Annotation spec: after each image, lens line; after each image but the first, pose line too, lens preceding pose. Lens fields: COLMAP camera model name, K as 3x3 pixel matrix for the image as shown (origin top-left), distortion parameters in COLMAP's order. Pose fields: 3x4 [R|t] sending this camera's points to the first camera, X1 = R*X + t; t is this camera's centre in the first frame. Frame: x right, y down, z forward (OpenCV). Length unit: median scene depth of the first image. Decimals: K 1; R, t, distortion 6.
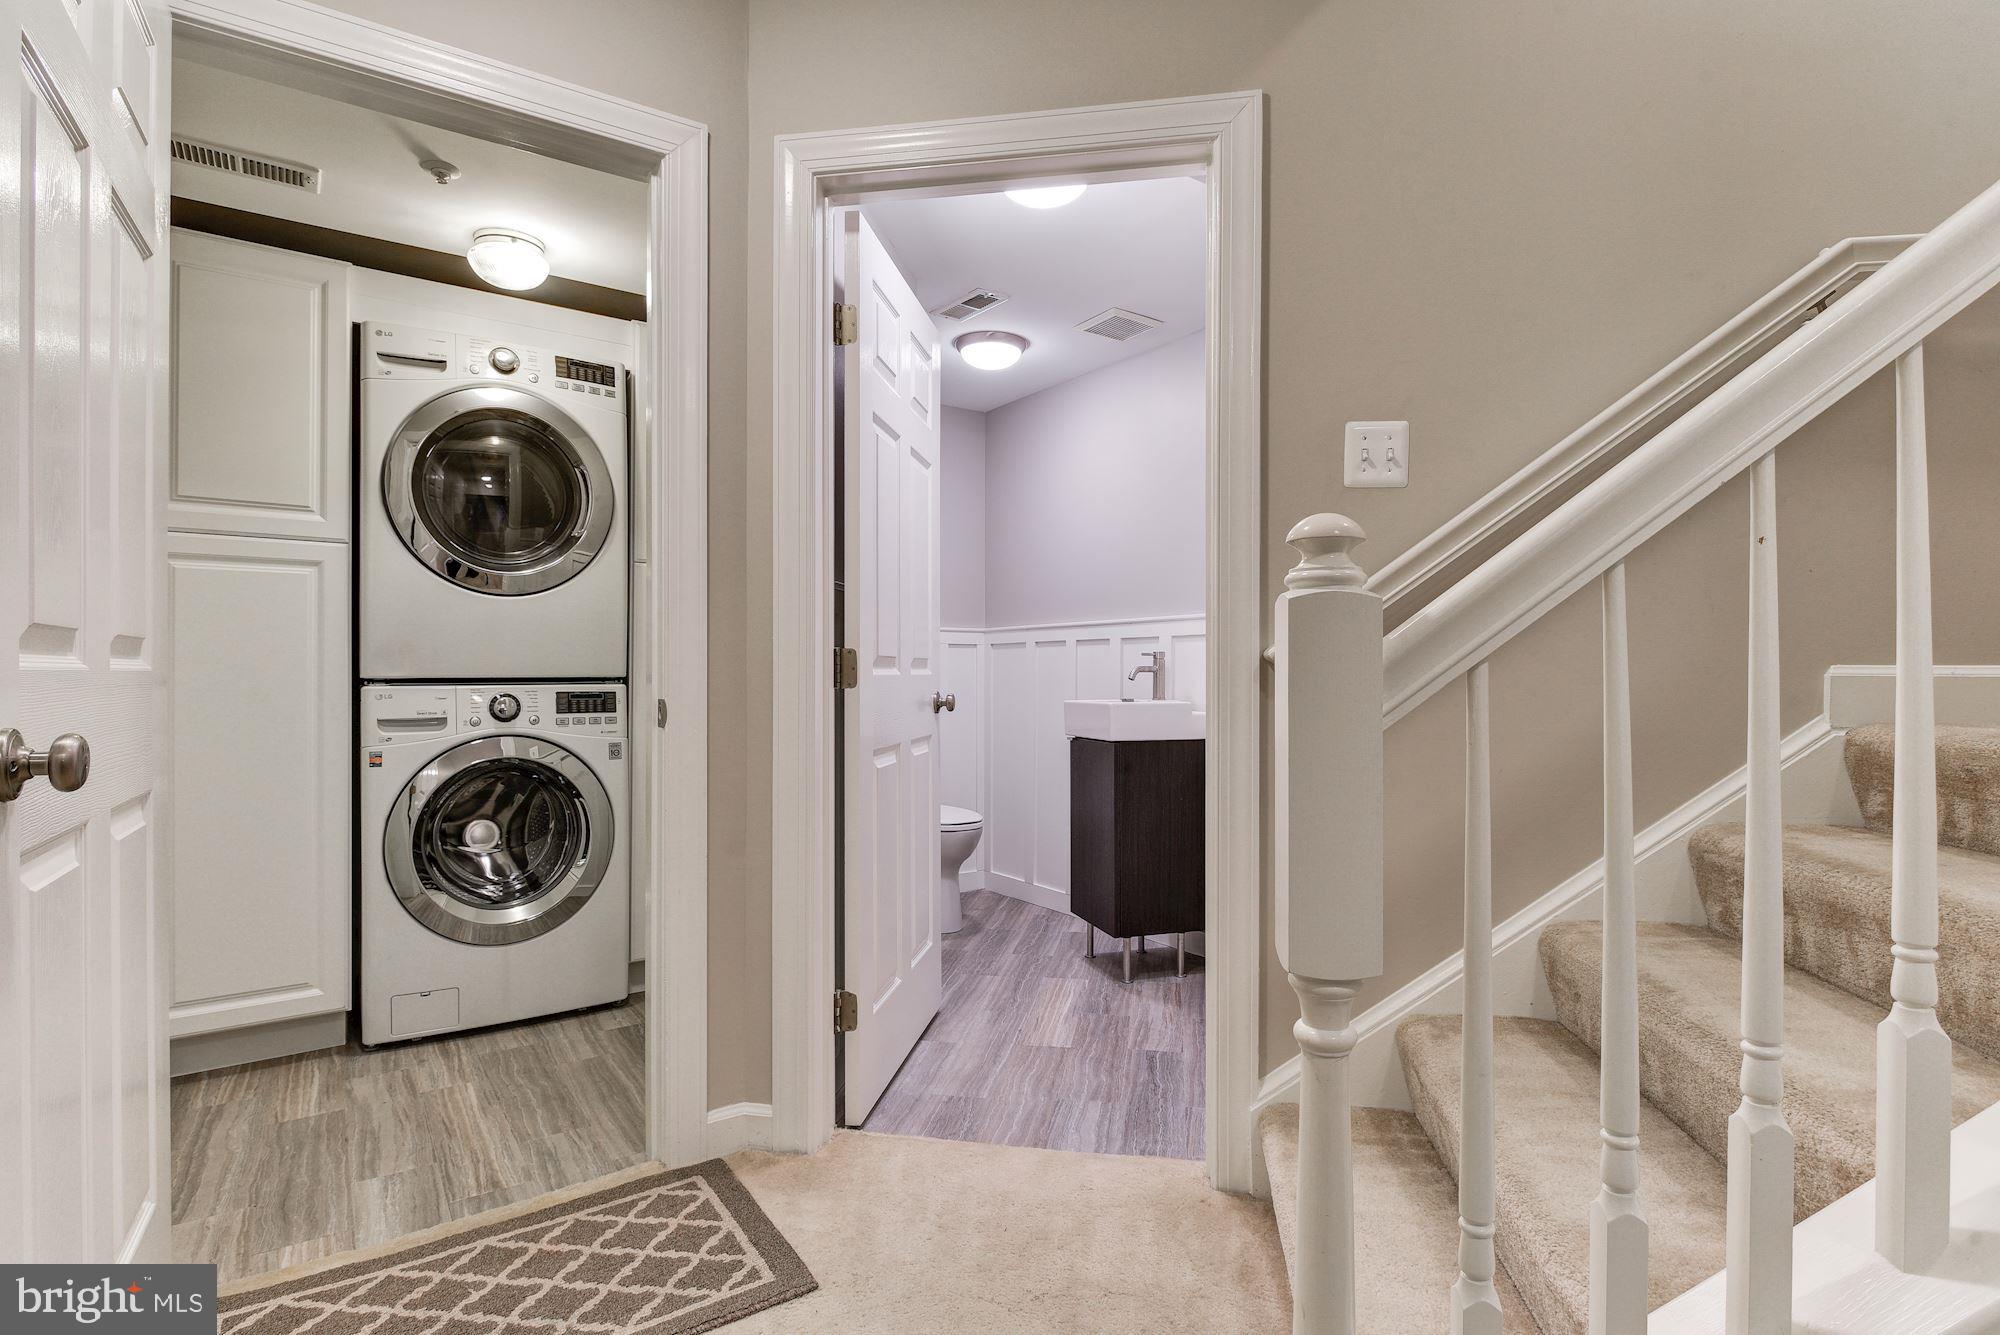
lens RADIAL K [[979.7, 0, 1000.3], [0, 979.7, 672.9], [0, 0, 1]] dist [-0.017701, -0.001970]
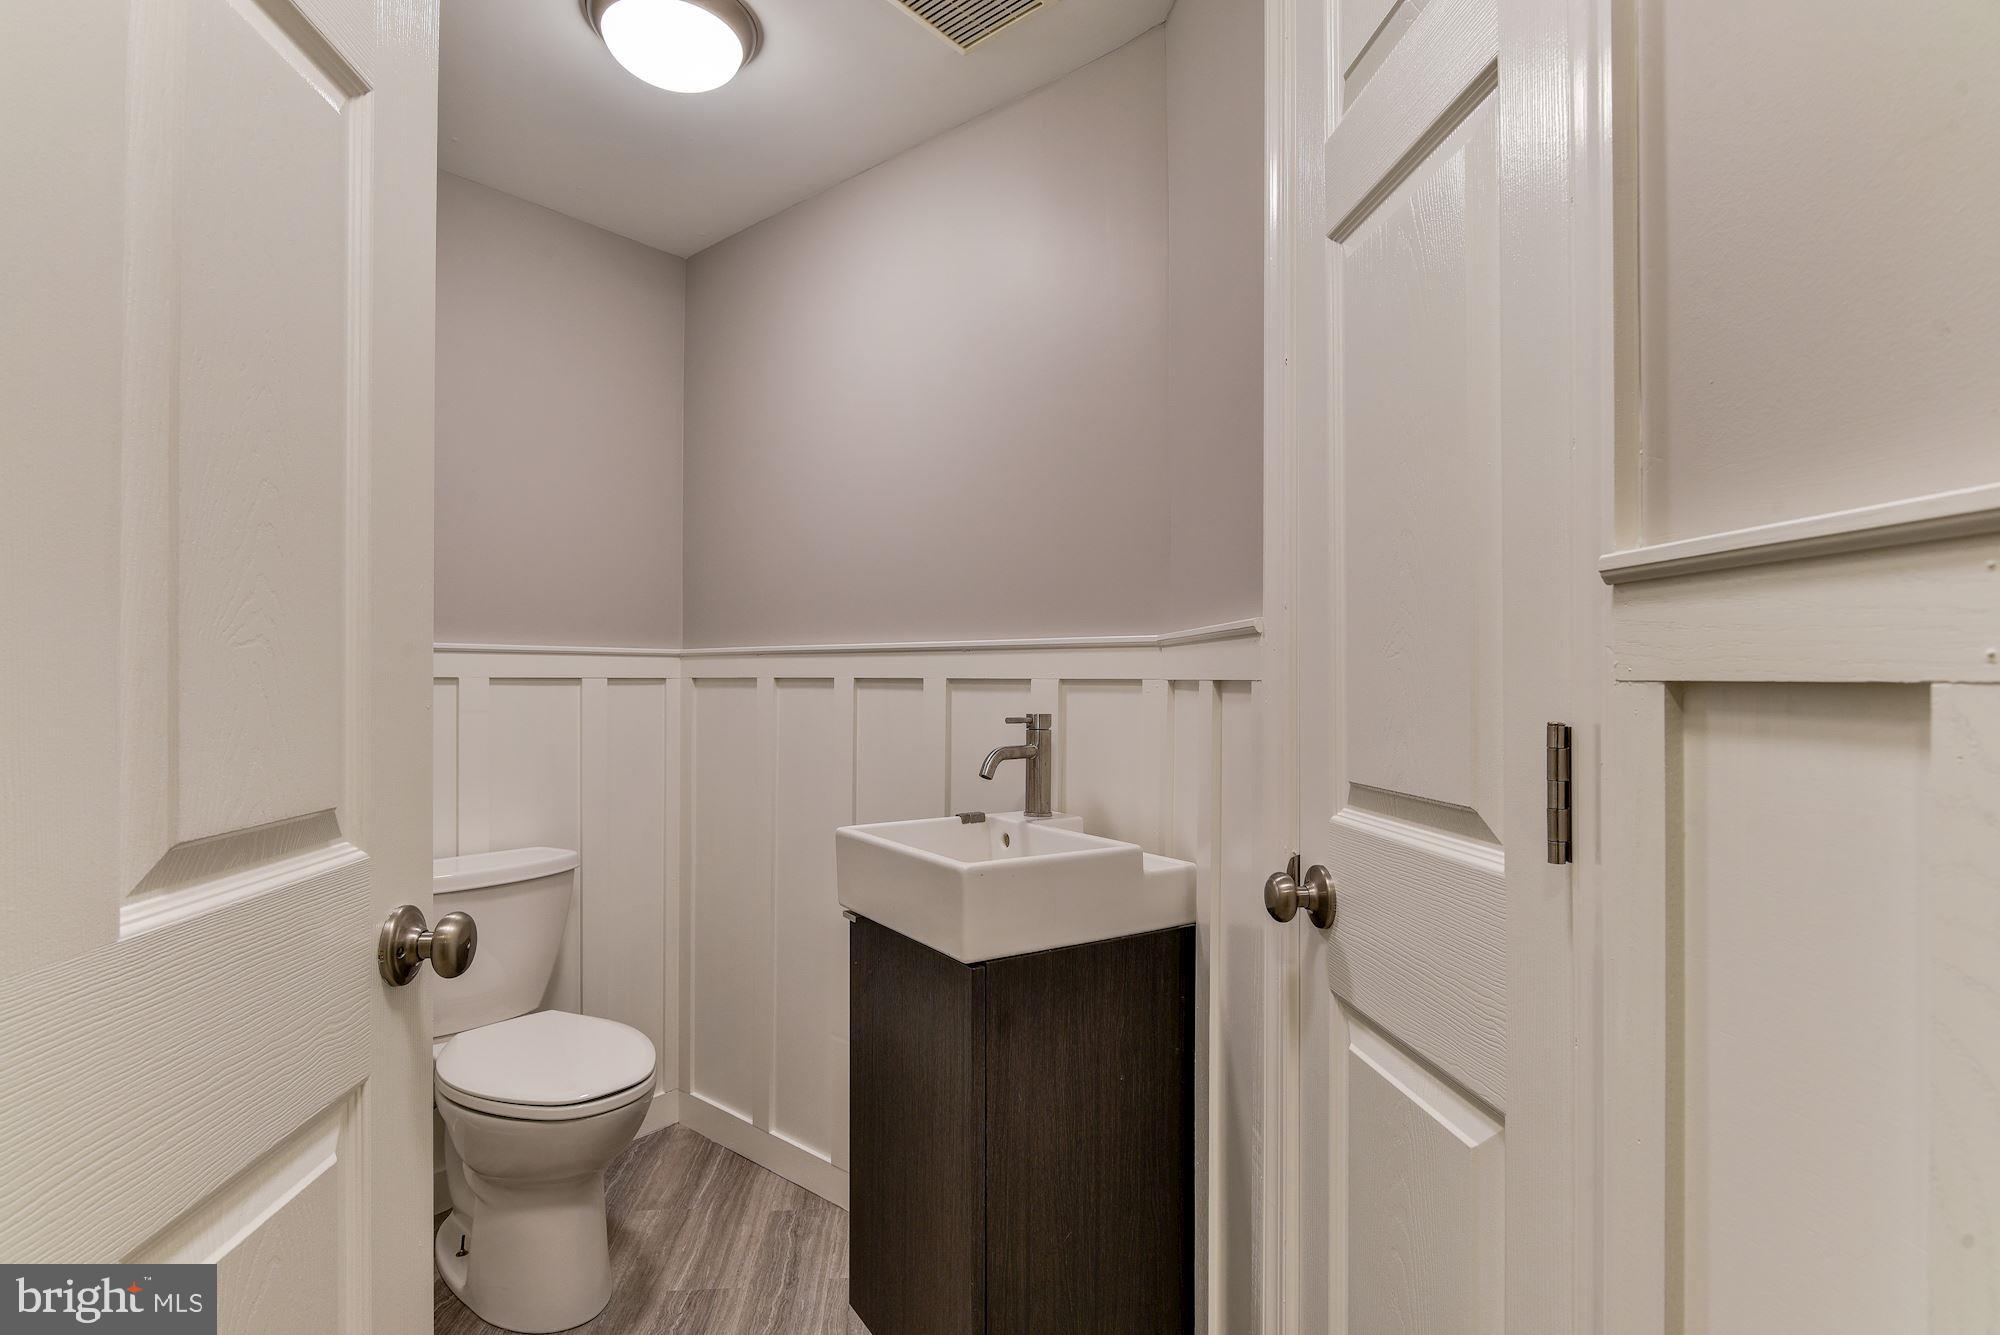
lens RADIAL K [[979.7, 0, 1000.3], [0, 979.7, 672.9], [0, 0, 1]] dist [-0.017701, -0.001970]
pose [[0.967720, 0.007552, 0.251914, 0.024370], [-0.006264, 0.999963, -0.005916, -0.038490], [-0.251949, 0.004147, 0.967732, 0.544042]]
